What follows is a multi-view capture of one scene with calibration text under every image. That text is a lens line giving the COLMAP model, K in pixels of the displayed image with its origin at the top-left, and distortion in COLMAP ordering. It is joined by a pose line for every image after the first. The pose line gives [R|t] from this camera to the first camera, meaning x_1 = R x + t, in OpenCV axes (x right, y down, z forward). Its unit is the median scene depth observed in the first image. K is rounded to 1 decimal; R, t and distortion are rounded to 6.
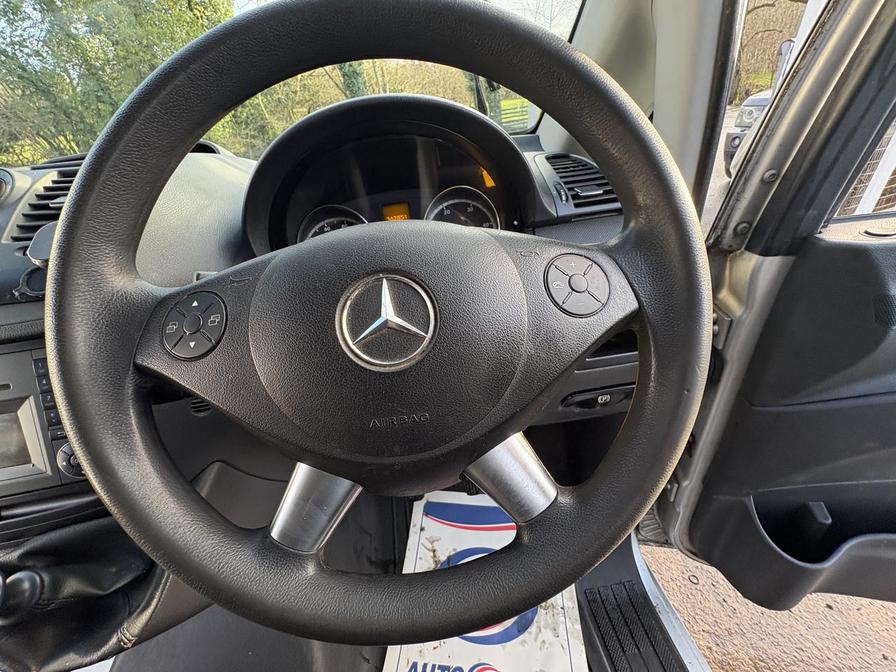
lens RADIAL K [[357.3, 0, 447.0], [0, 357.3, 338.7], [0, 0, 1]] dist [0.003281, -0.000407]
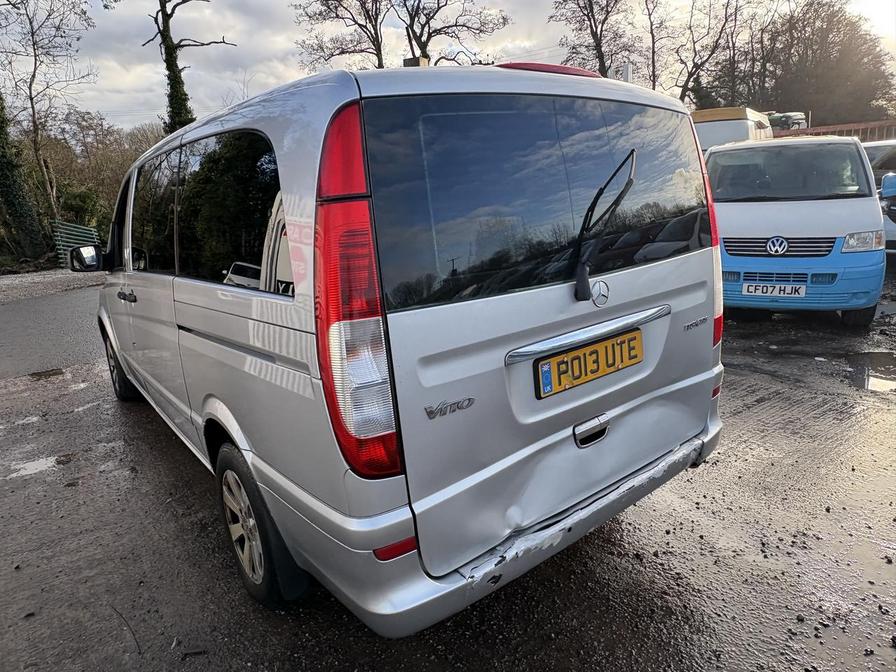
lens RADIAL K [[574.0, 0, 449.4], [0, 574.0, 330.9], [0, 0, 1]] dist [0.003683, 0.001766]
pose [[0.856640, -0.070998, 0.511005, -2.093691], [0.247715, 0.925445, -0.286686, 3.347360], [-0.452553, 0.372170, 0.810361, -5.604040]]
